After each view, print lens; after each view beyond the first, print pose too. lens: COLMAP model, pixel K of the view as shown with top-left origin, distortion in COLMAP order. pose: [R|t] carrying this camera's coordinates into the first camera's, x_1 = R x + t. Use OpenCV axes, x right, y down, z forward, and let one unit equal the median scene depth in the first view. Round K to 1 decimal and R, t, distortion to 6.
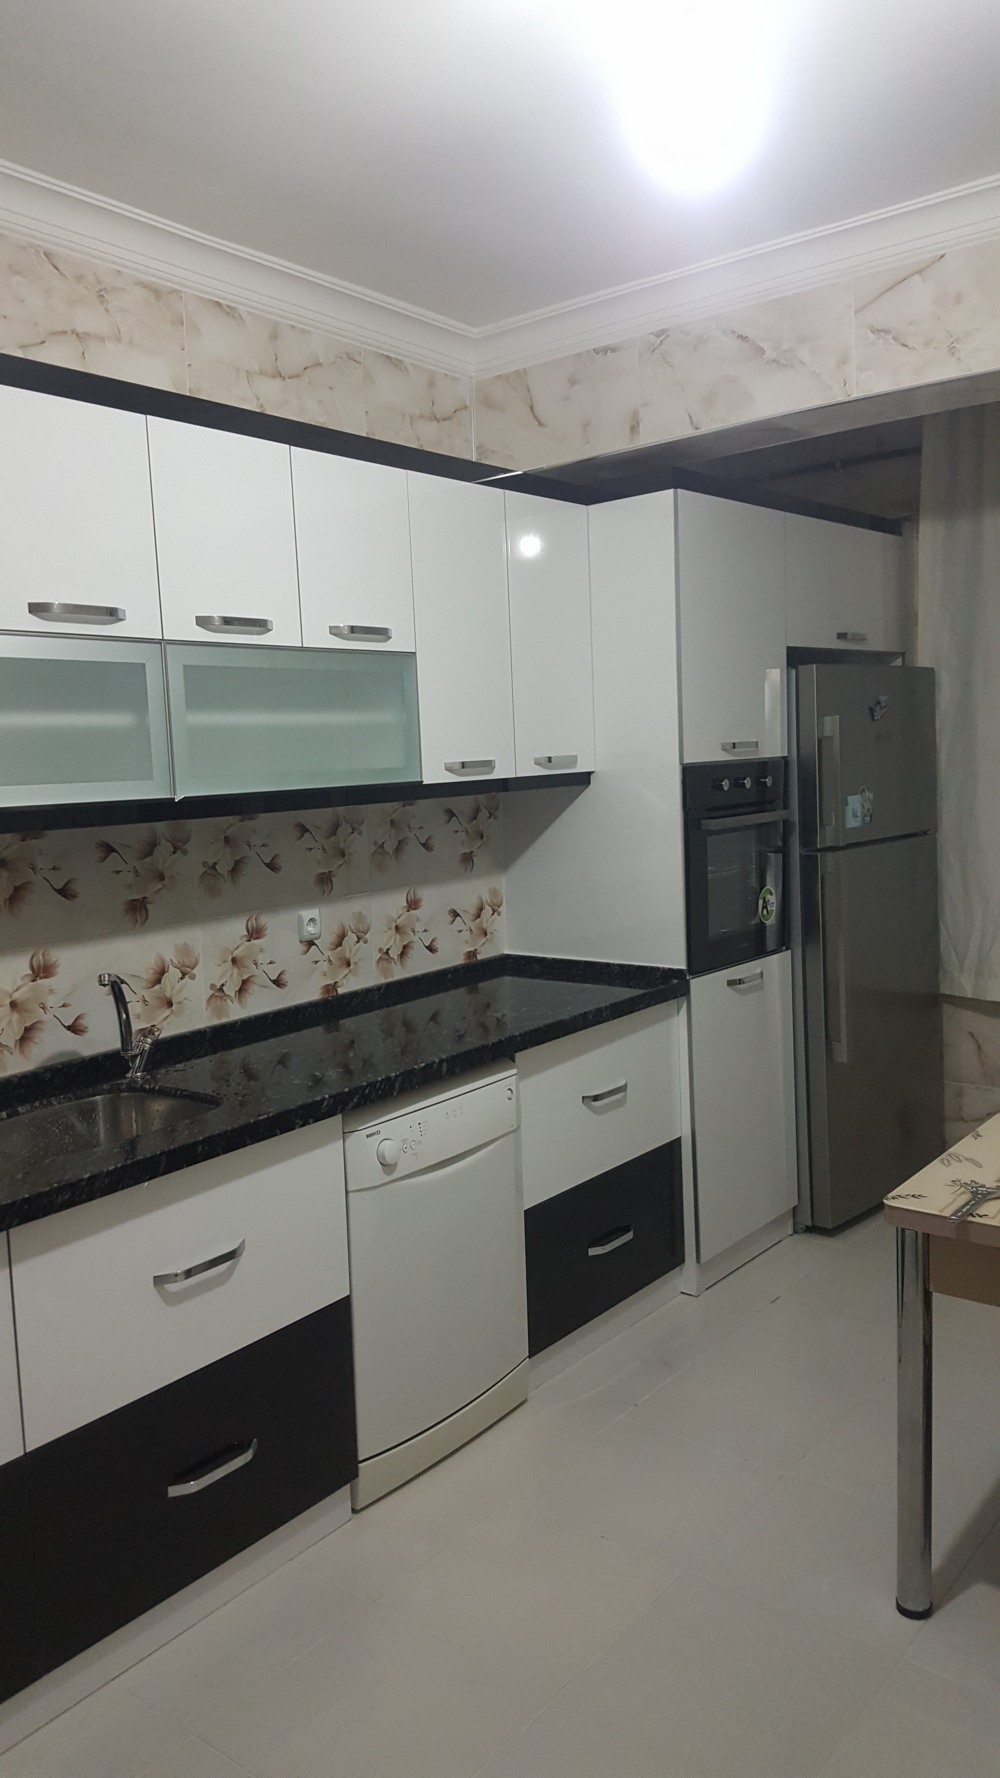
lens RADIAL K [[1393.8, 0, 490.8], [0, 1393.8, 876.1], [0, 0, 1]] dist [0.166148, -0.324598]
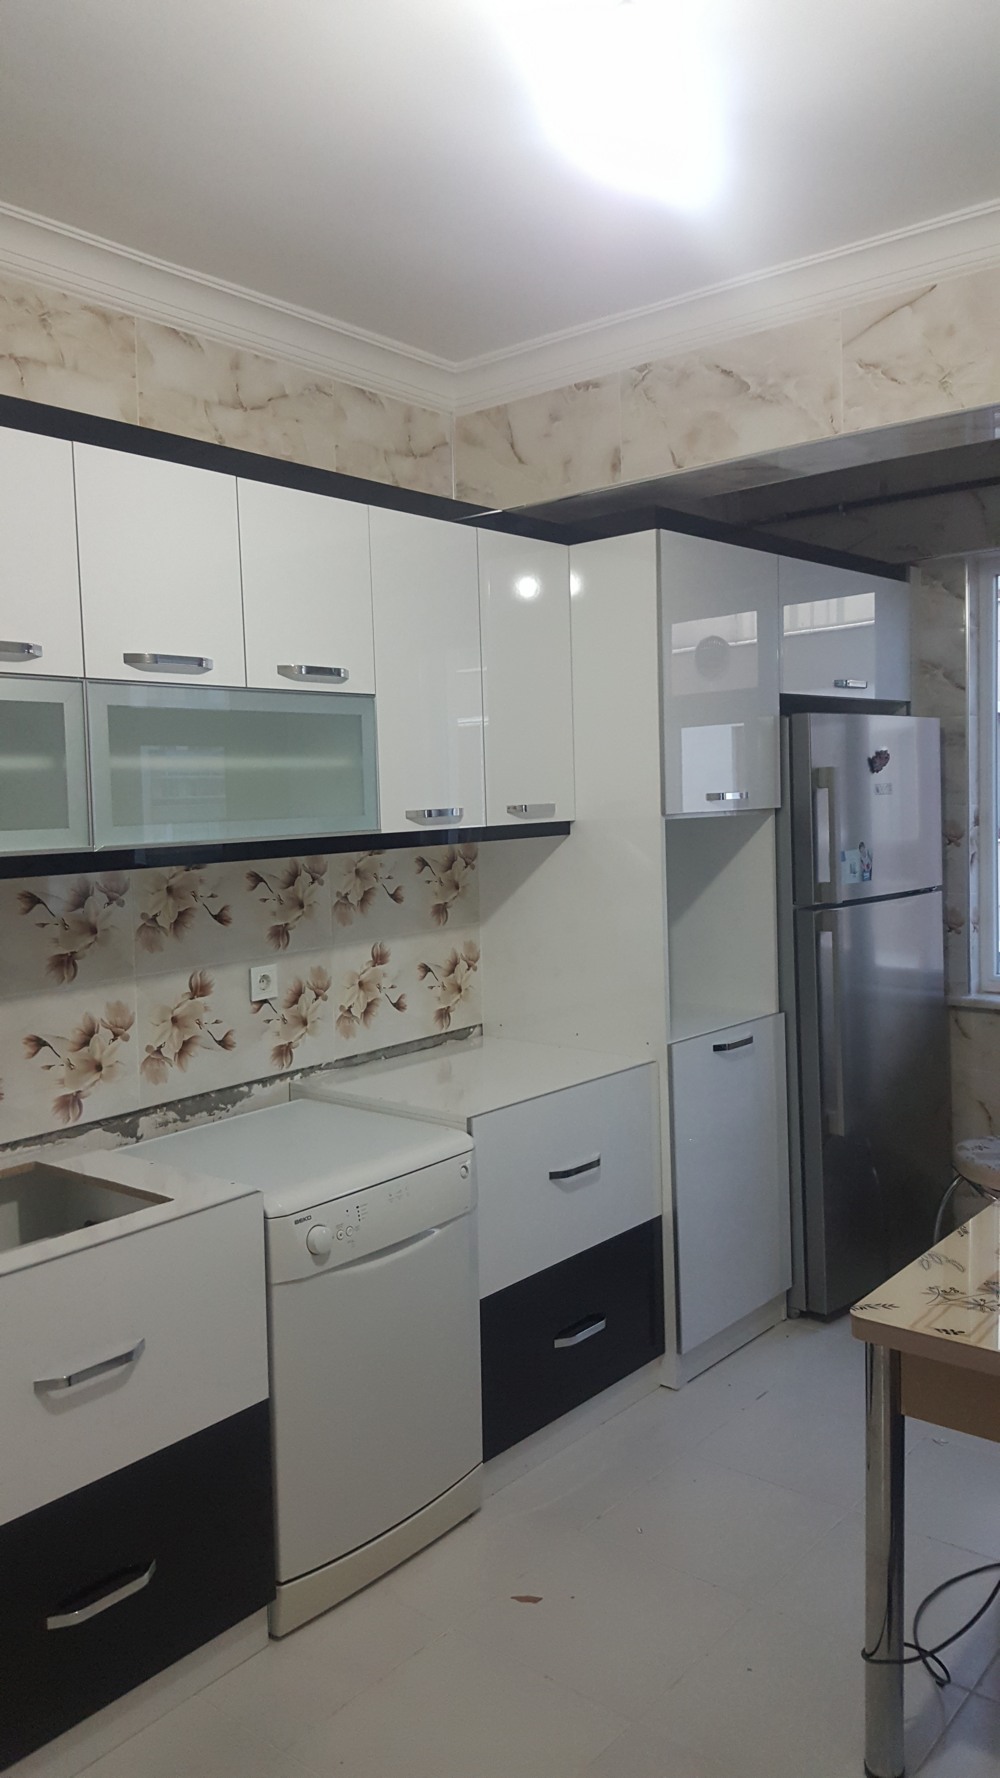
lens RADIAL K [[1400.1, 0, 497.1], [0, 1400.1, 851.5], [0, 0, 1]] dist [0.215246, -0.468982]
pose [[0.999805, 0.013108, -0.014792, 0.043096], [-0.013799, 0.998768, -0.047671, -0.009438], [0.014149, 0.047866, 0.998754, 0.054979]]
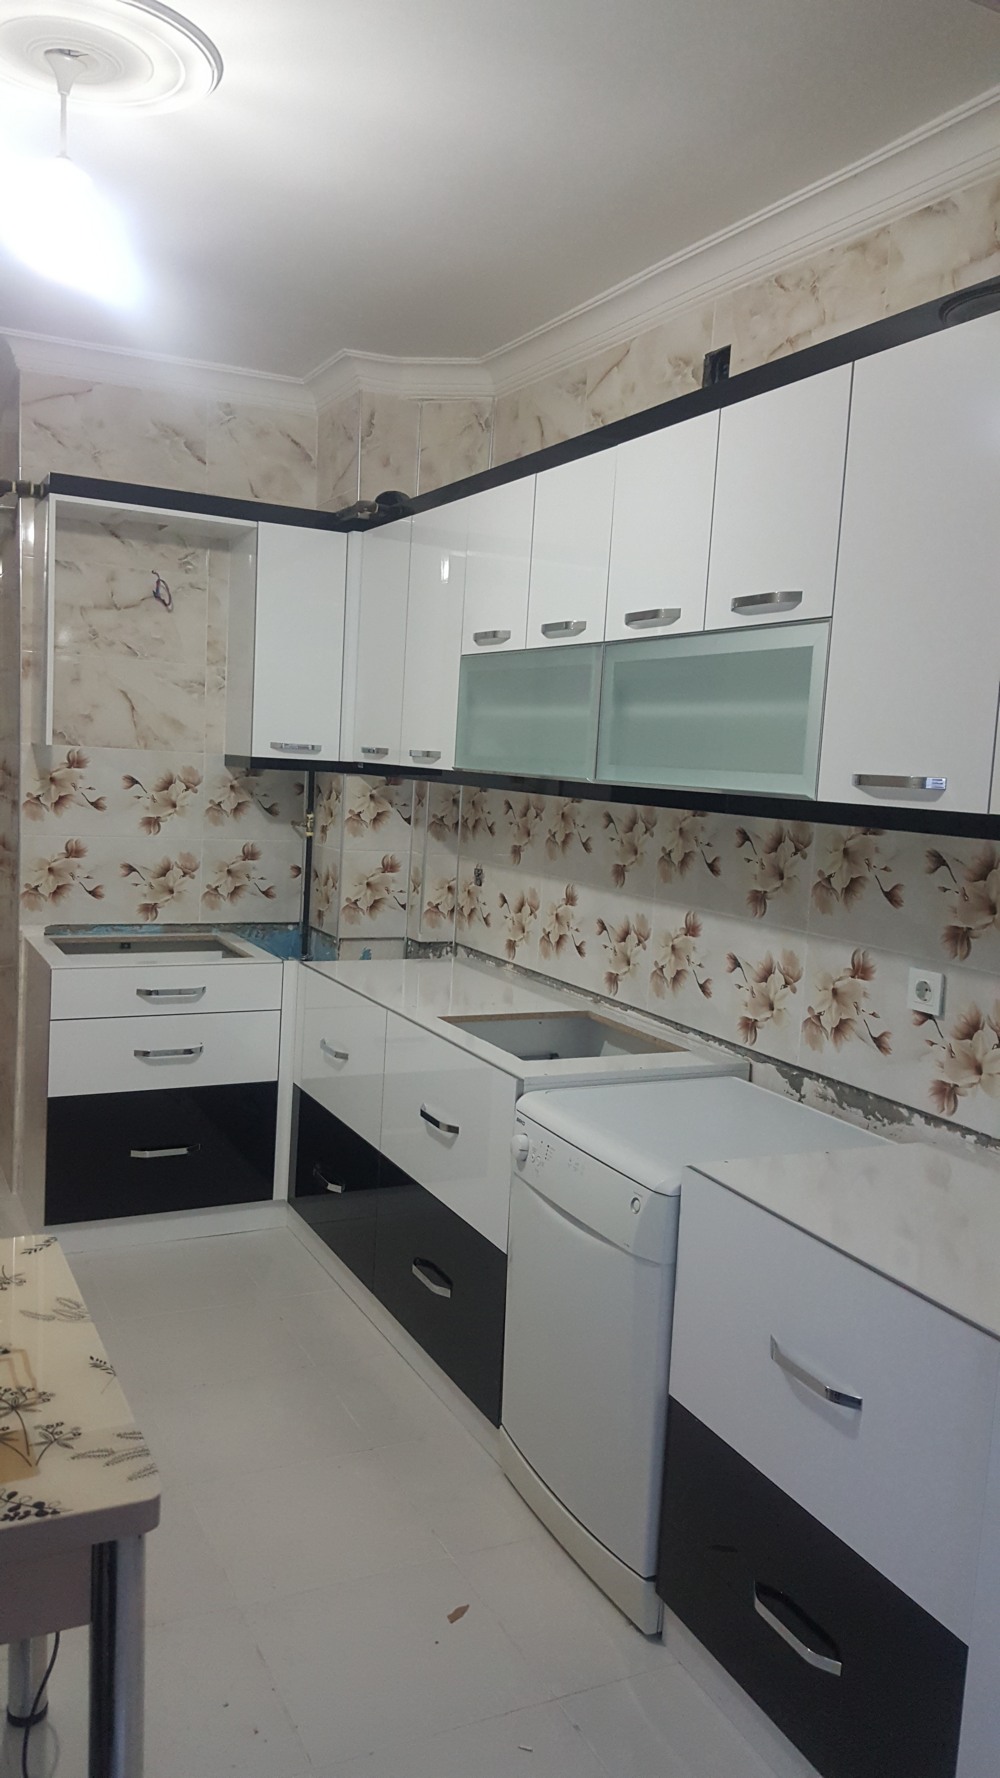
lens RADIAL K [[1393.8, 0, 490.8], [0, 1393.8, 876.1], [0, 0, 1]] dist [0.166148, -0.324598]
pose [[-0.469055, 0.092975, -0.878261, 0.657052], [-0.117125, 0.979111, 0.166205, -0.126310], [0.875368, 0.180826, -0.448367, 1.165616]]
